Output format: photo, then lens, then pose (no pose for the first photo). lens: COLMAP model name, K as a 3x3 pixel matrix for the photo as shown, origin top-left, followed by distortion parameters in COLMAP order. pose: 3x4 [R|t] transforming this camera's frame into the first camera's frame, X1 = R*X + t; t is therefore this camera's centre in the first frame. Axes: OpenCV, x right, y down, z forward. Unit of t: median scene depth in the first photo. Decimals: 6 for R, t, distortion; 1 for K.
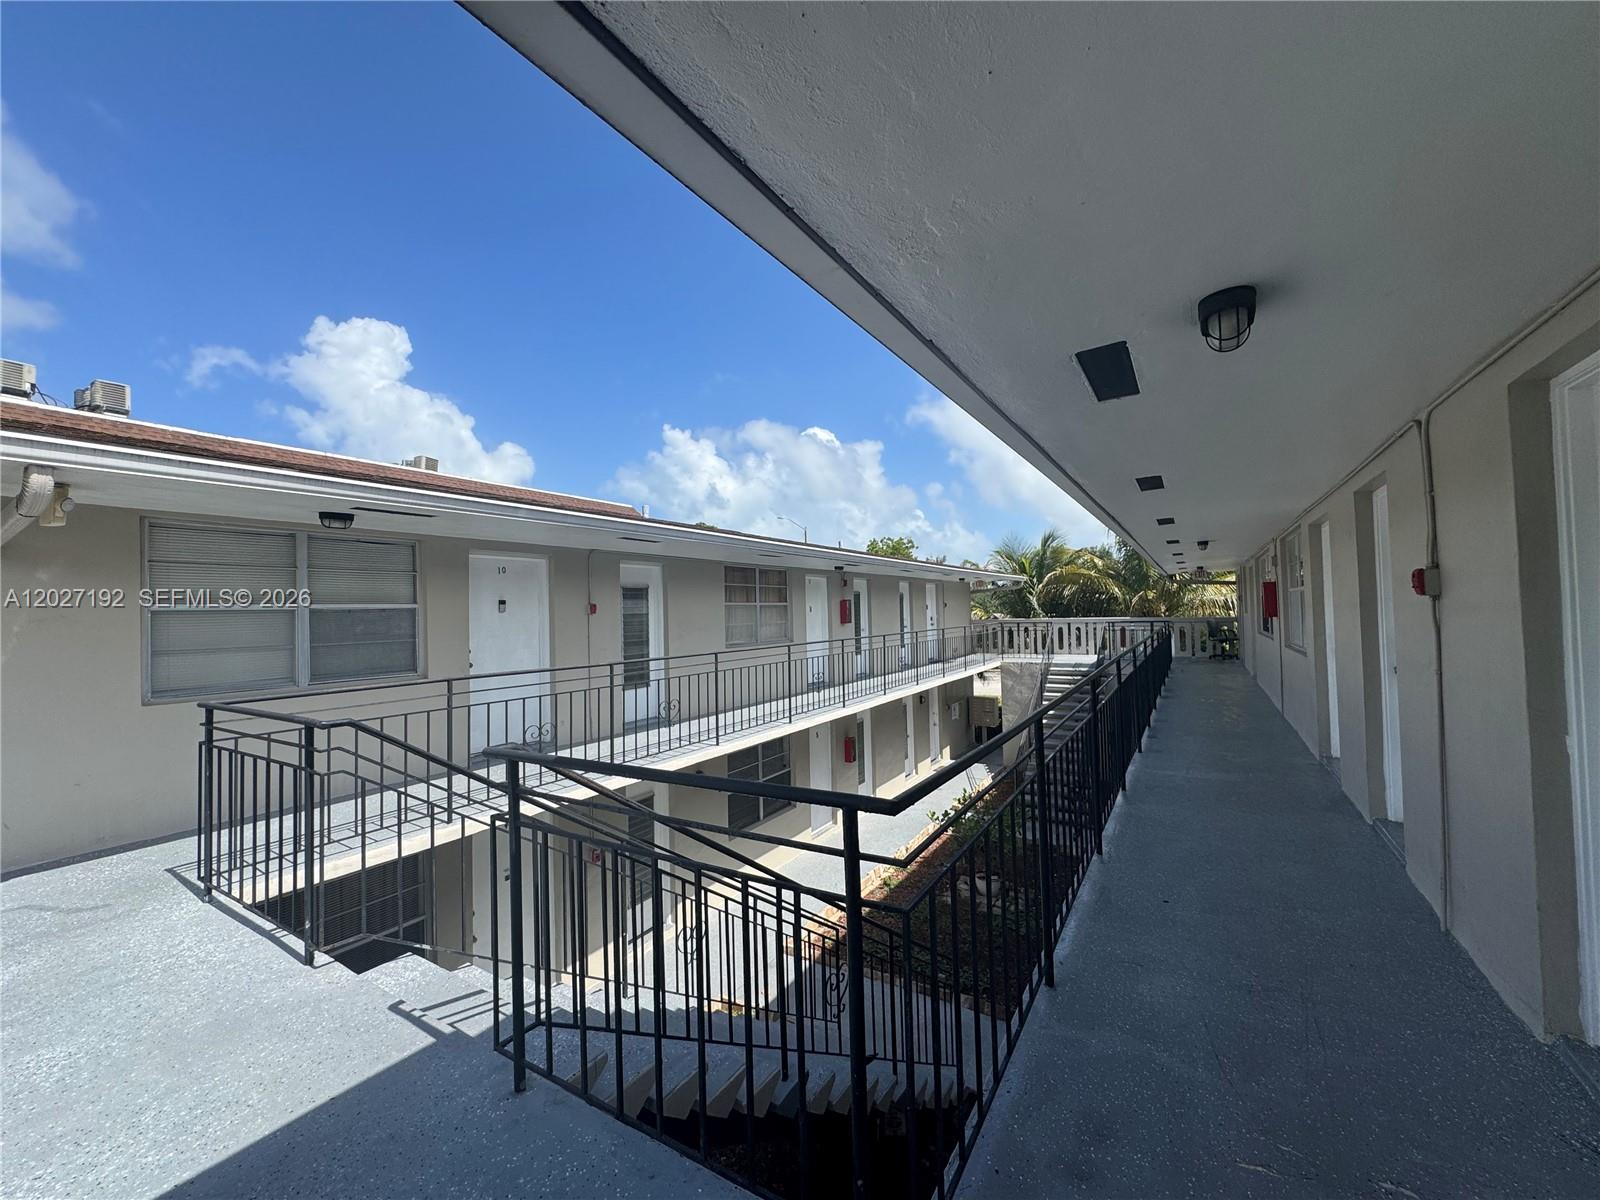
lens RADIAL K [[638.9, 0, 801.8], [0, 638.9, 596.6], [0, 0, 1]] dist [-0.004158, 0.000119]
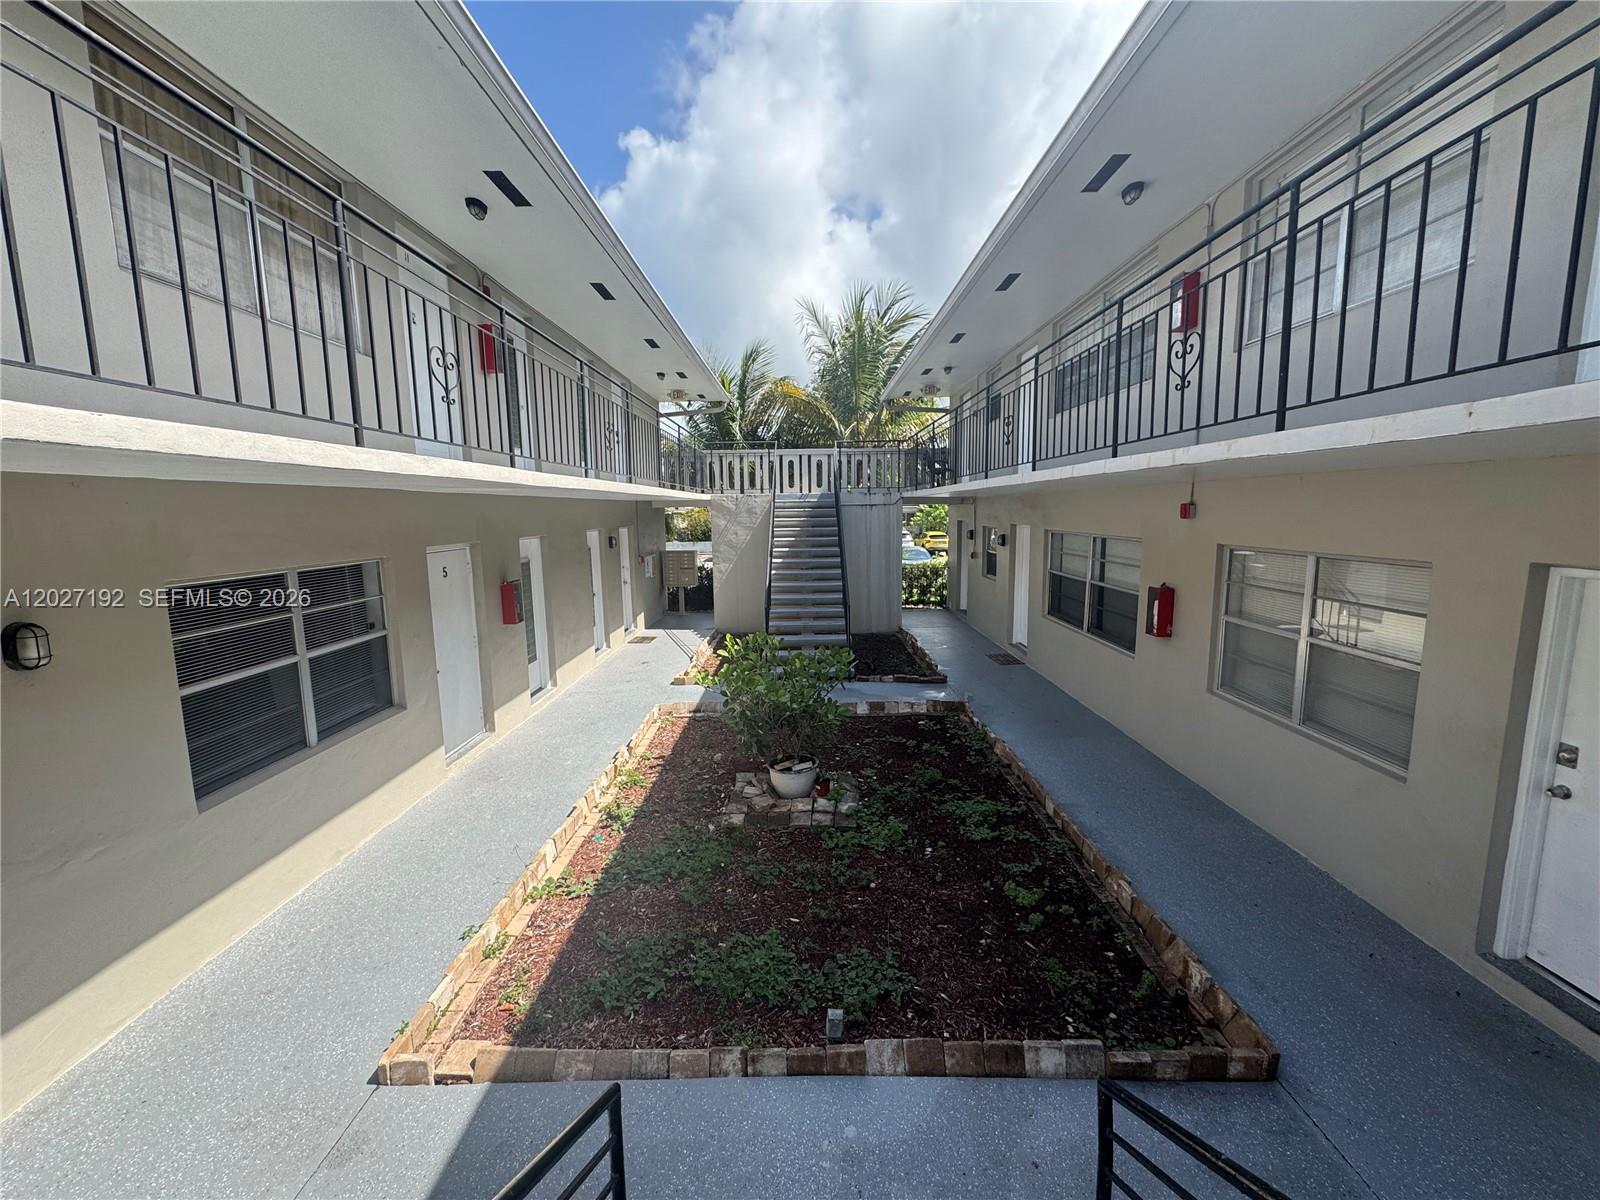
lens RADIAL K [[638.9, 0, 800.2], [0, 638.9, 598.4], [0, 0, 1]] dist [-0.004158, 0.000119]
pose [[0.846711, -0.060527, 0.528598, -0.005640], [-0.016773, 0.989978, 0.140225, 0.139590], [-0.531788, -0.127597, 0.837210, 0.360206]]
